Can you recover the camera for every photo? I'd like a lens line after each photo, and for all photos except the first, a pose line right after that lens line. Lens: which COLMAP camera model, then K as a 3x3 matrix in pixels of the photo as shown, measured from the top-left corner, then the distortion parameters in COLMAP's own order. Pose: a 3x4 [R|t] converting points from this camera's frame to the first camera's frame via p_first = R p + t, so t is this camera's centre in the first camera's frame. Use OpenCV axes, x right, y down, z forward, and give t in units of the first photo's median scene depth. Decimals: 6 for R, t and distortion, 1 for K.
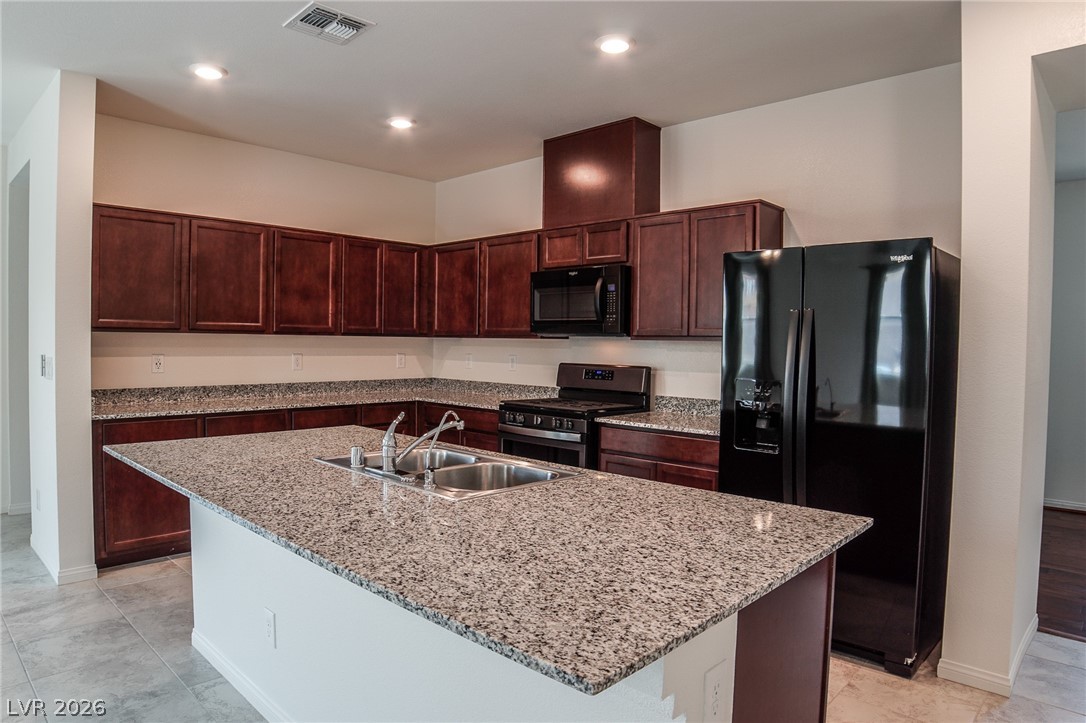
lens RADIAL K [[699.2, 0, 543.0], [0, 699.2, 361.5], [0, 0, 1]] dist [-0.133086, 0.072910]
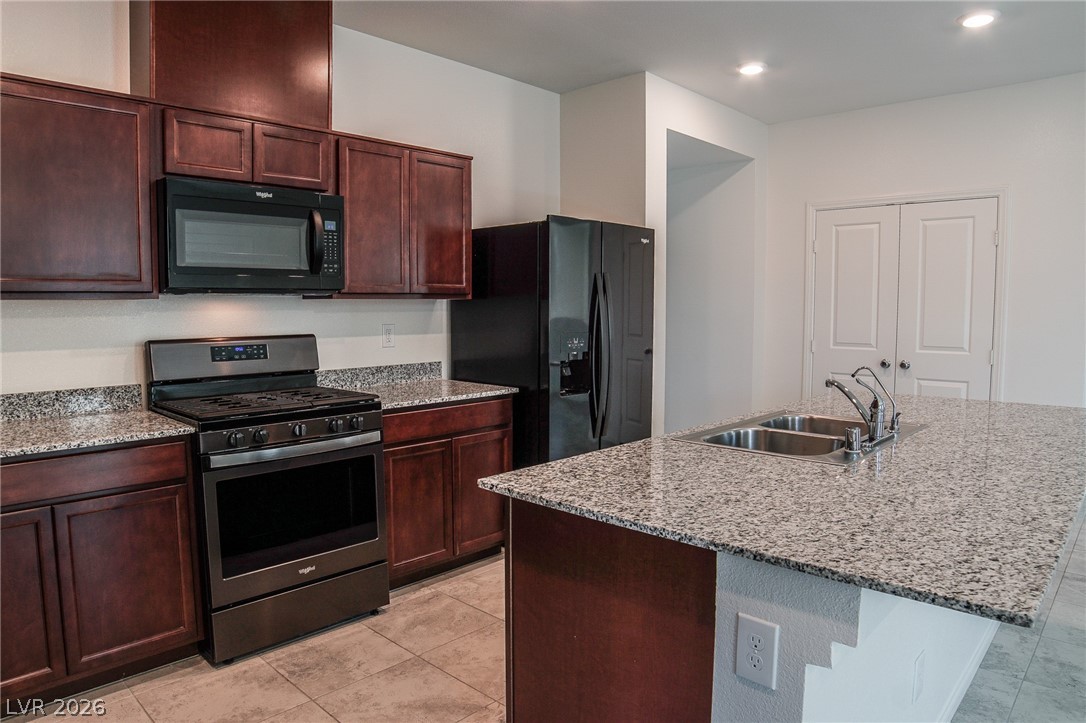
lens RADIAL K [[699.2, 0, 543.0], [0, 699.2, 361.5], [0, 0, 1]] dist [-0.133086, 0.072910]
pose [[0.031963, -0.096159, 0.994853, -0.626346], [0.037681, 0.994770, 0.094941, -0.026421], [-0.998778, 0.034453, 0.035420, 0.774497]]
